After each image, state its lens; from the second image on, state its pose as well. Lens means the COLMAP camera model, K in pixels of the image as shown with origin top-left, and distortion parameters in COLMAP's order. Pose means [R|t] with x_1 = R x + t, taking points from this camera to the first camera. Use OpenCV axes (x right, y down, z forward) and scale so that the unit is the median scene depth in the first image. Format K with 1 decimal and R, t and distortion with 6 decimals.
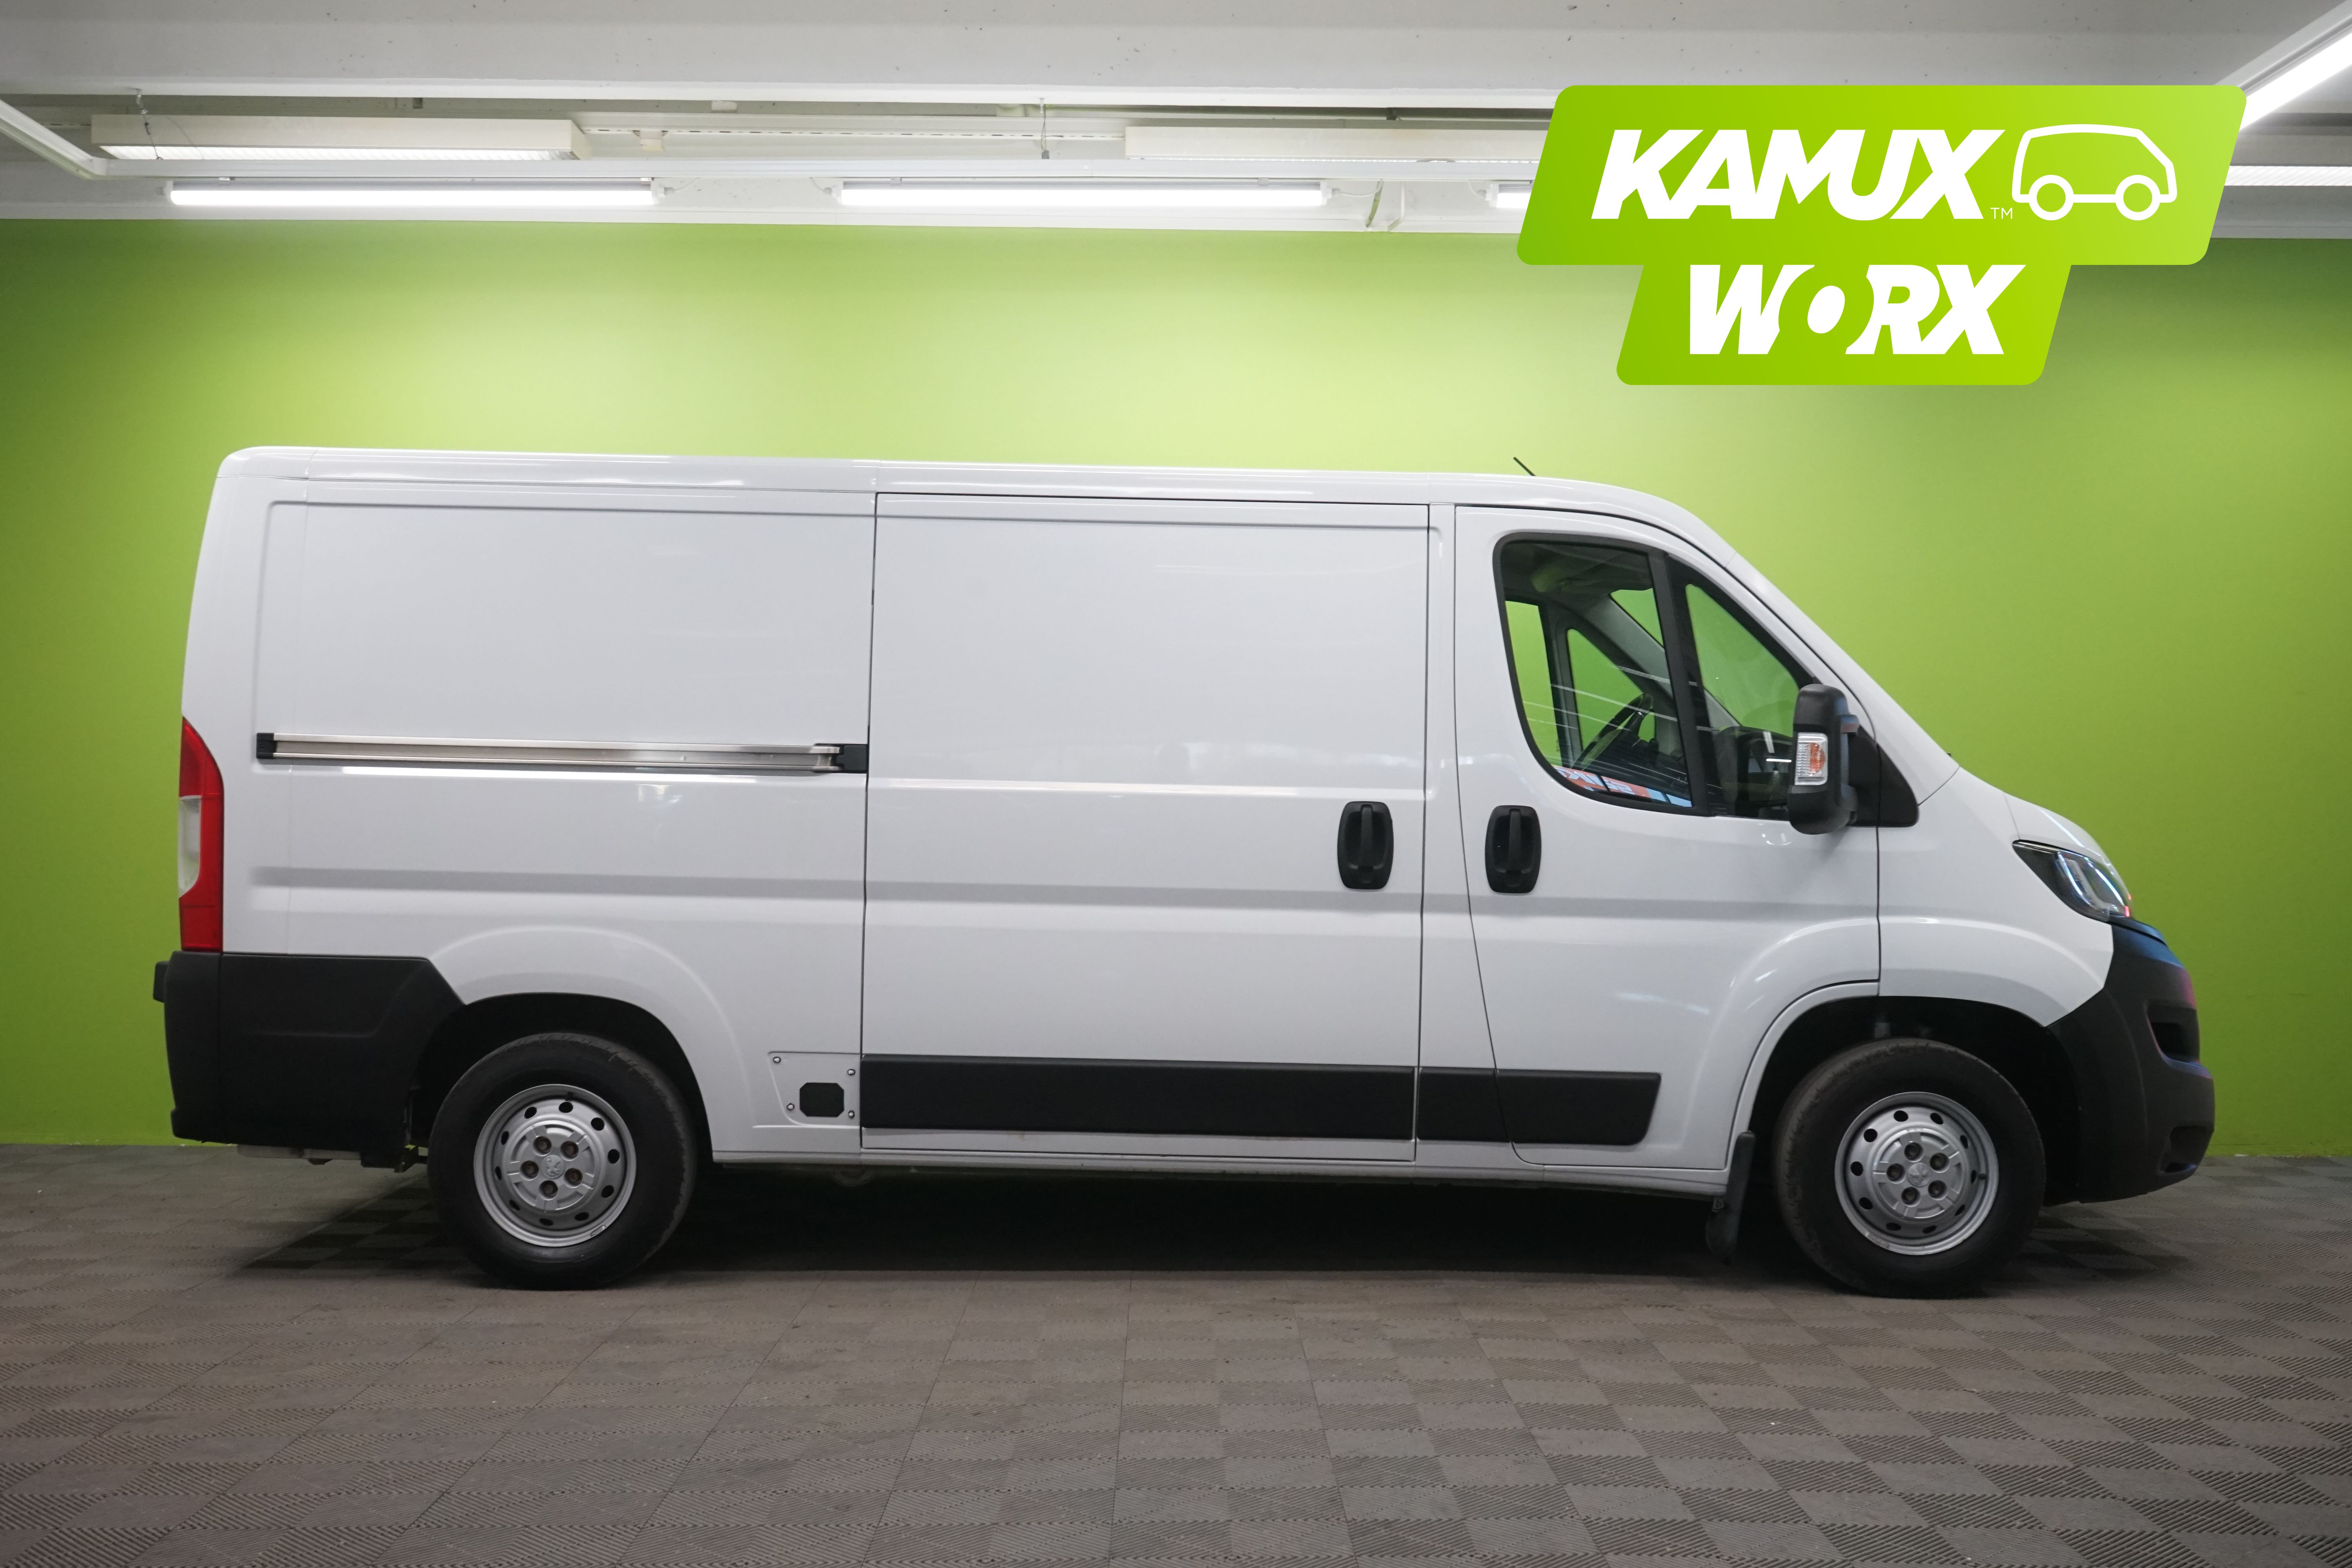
lens RADIAL K [[2428.3, 0, 1176.1], [0, 2428.3, 836.5], [0, 0, 1]] dist [-0.005325, -0.007993]
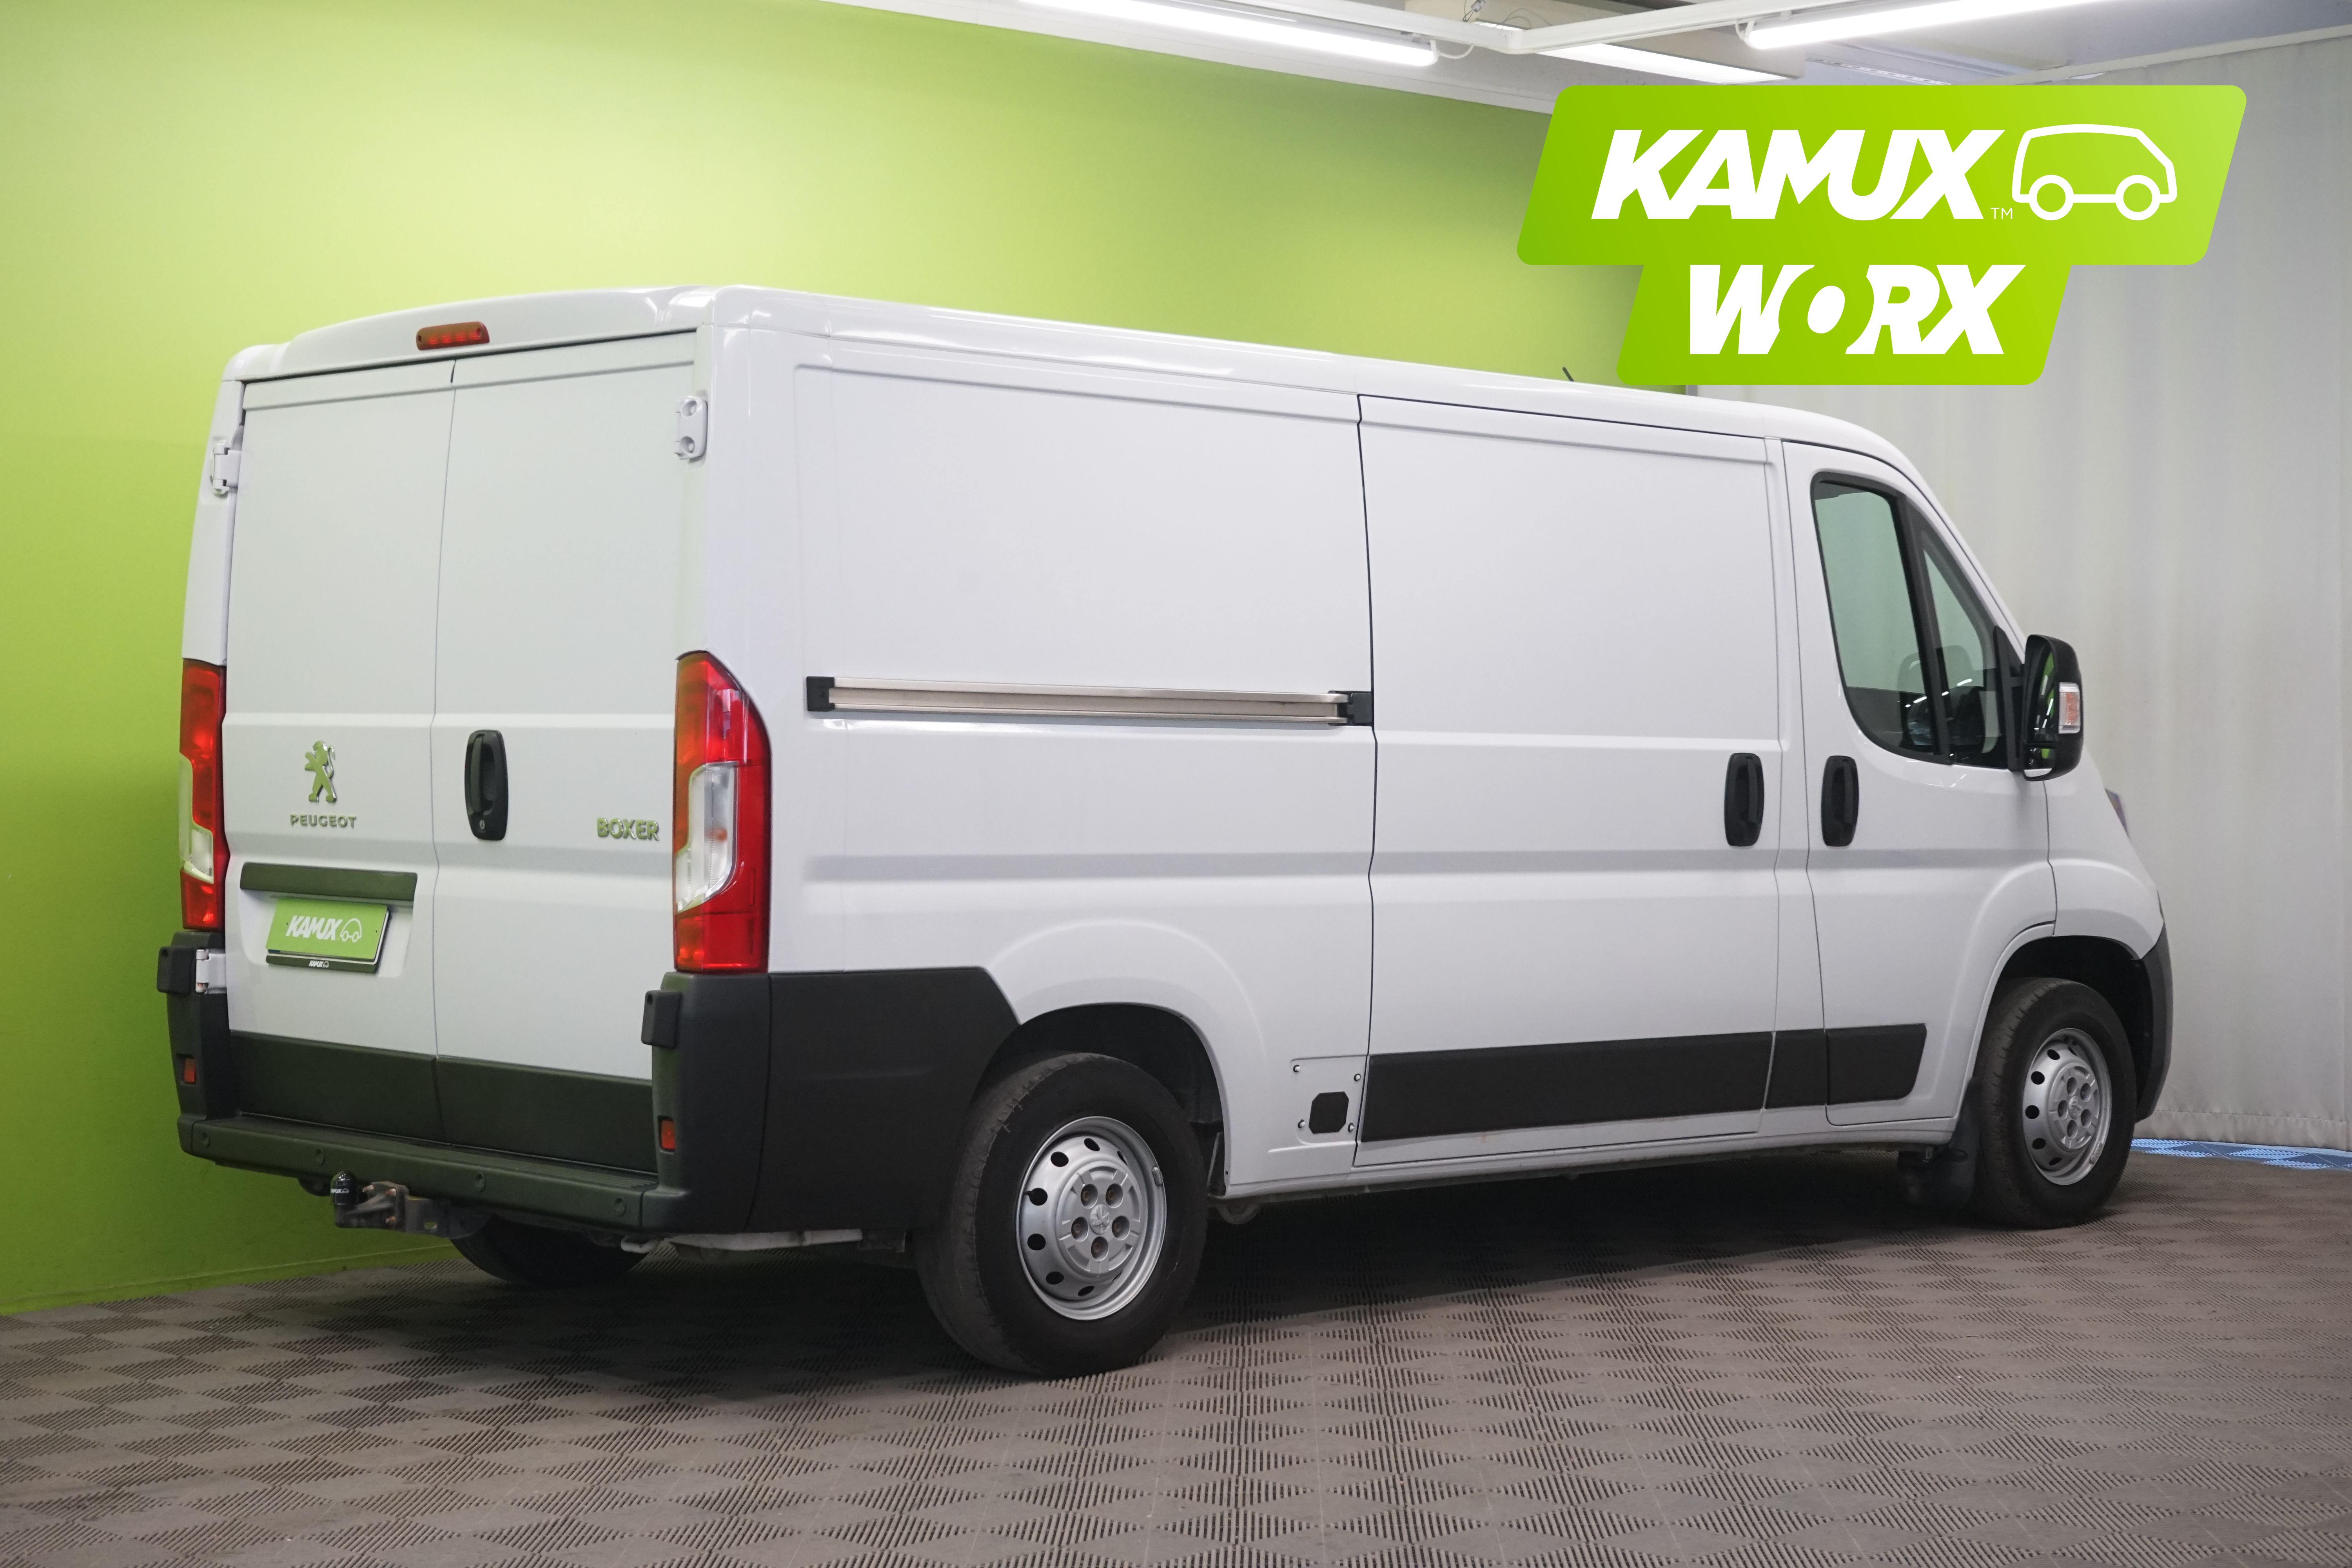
lens RADIAL K [[3998.7, 0, 1176.0], [0, 3998.7, 784.0], [0, 0, 1]] dist [-0.038956, -0.004568]
pose [[0.720978, -0.015212, 0.692791, -1.147211], [0.007903, 0.999875, 0.013730, -0.025328], [-0.692913, -0.004423, 0.721008, 0.035887]]
